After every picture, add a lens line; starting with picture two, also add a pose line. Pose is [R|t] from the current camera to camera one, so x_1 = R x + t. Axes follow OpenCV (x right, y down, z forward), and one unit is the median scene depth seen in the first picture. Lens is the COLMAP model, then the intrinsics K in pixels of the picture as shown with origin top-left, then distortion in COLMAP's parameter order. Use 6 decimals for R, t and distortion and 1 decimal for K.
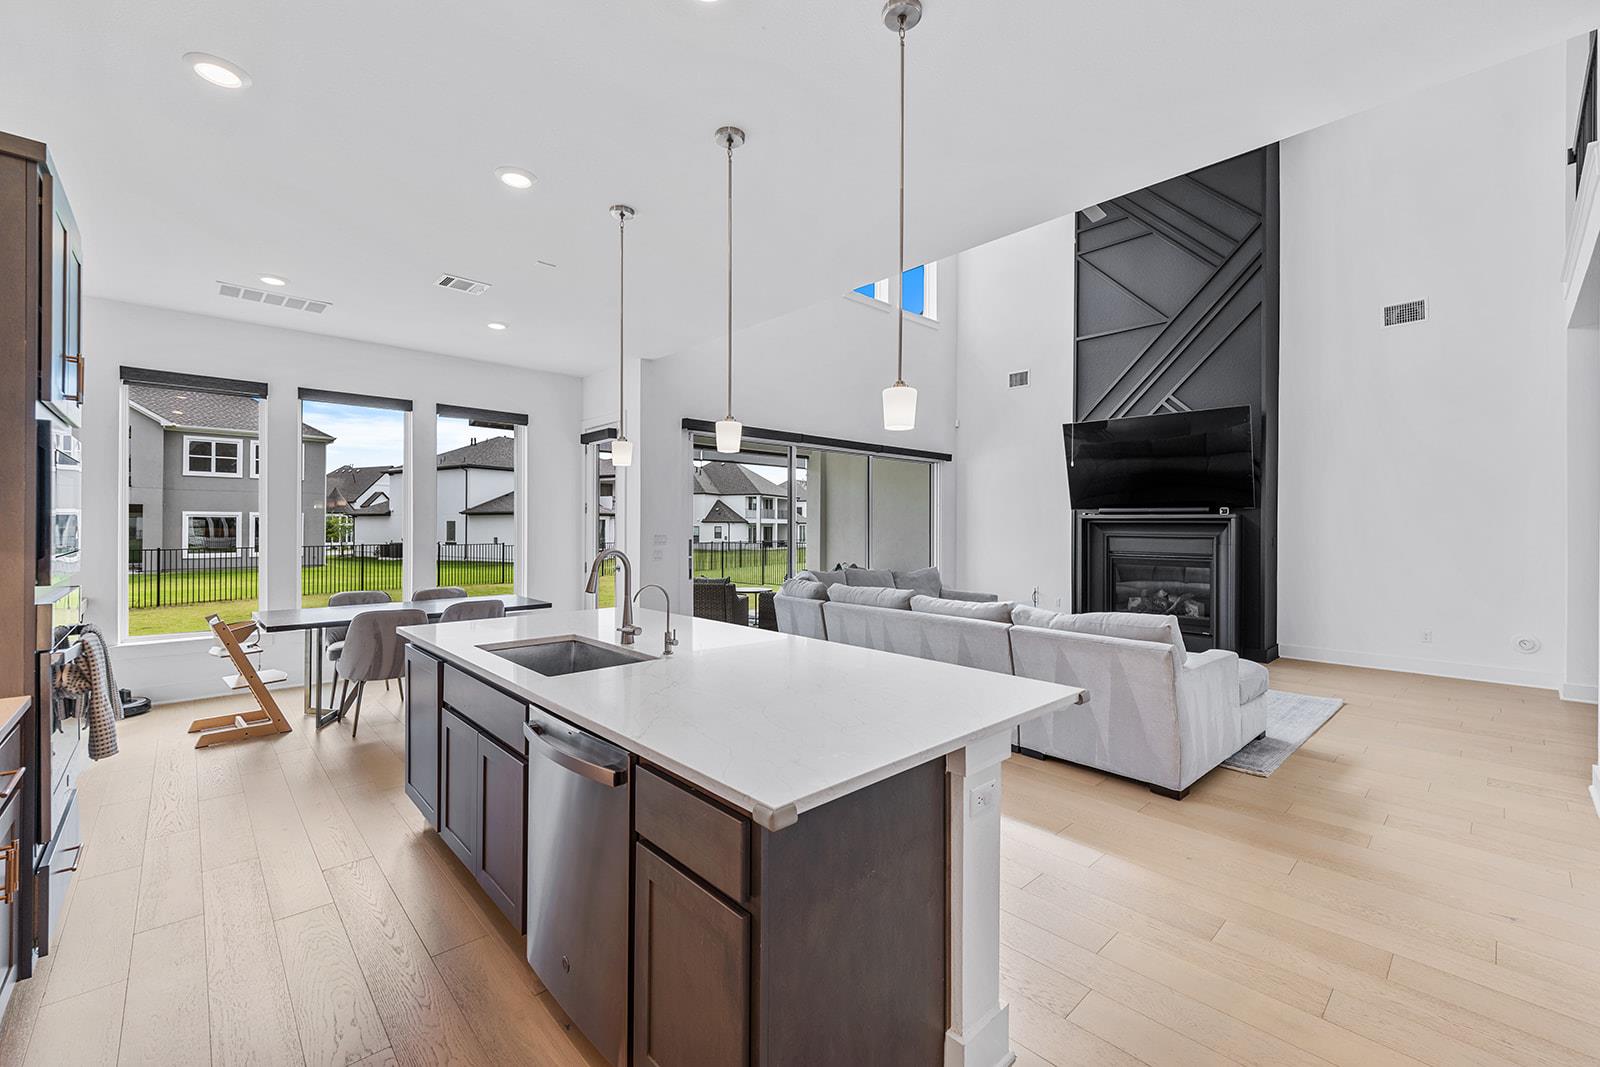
lens RADIAL K [[645.8, 0, 795.8], [0, 645.8, 527.7], [0, 0, 1]] dist [-0.009597, -0.000303]
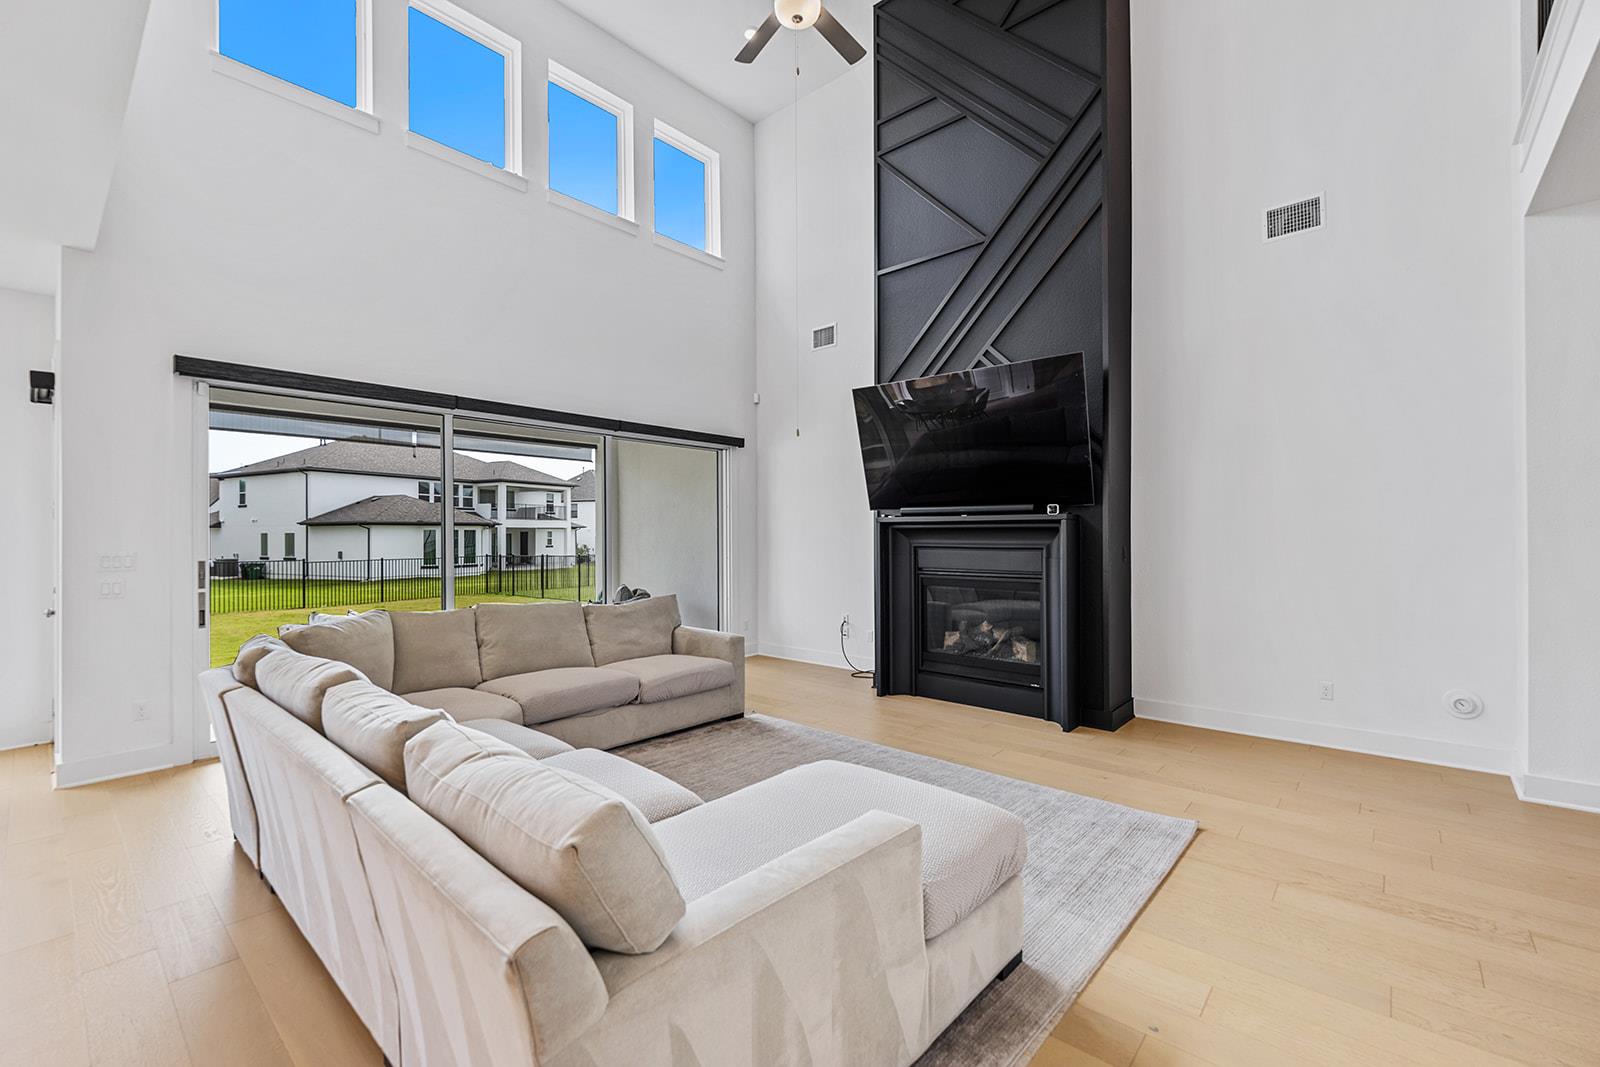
lens RADIAL K [[661.9, 0, 810.8], [0, 661.9, 534.3], [0, 0, 1]] dist [0.003080, -0.000981]
pose [[0.993476, -0.009290, 0.113663, 0.297633], [0.009627, 0.999951, -0.002414, -0.000031], [-0.113635, 0.003492, 0.993516, 0.296864]]
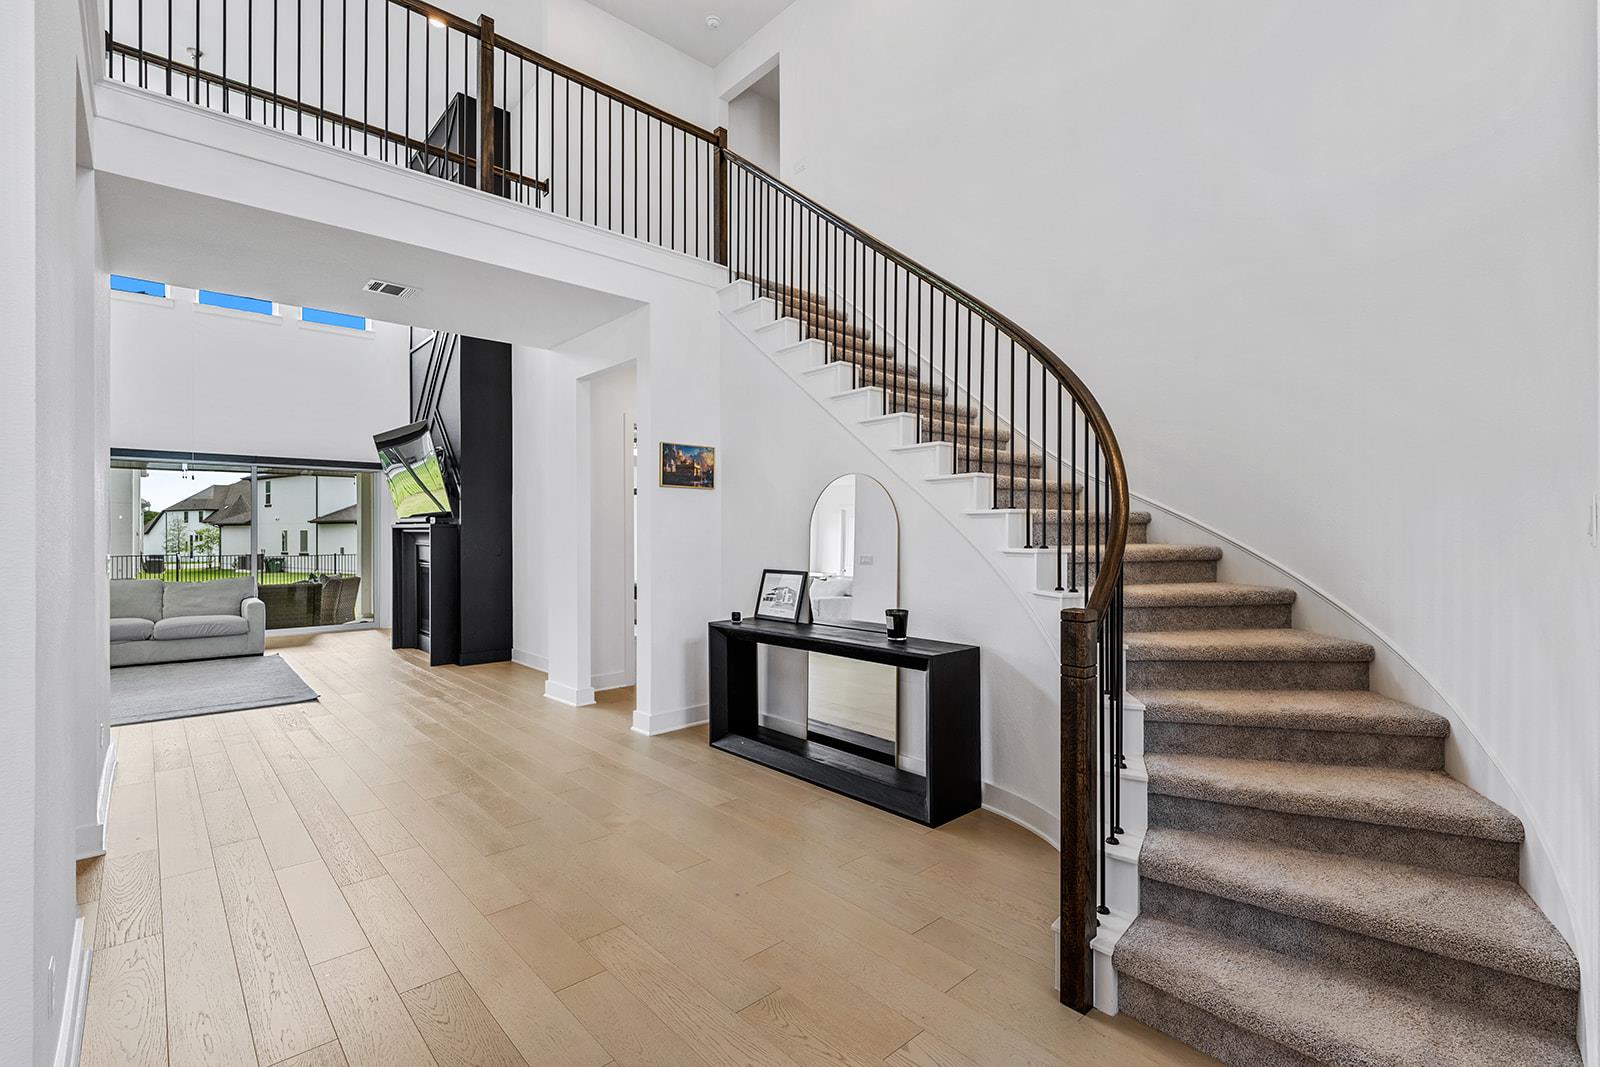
lens RADIAL K [[715.0, 0, 792.0], [0, 715.0, 534.8], [0, 0, 1]] dist [-0.001665, -0.000032]
pose [[0.999749, -0.004159, -0.021994, 1.143977], [0.004138, 0.999991, -0.000969, -0.001441], [0.021998, 0.000878, 0.999758, -0.112857]]
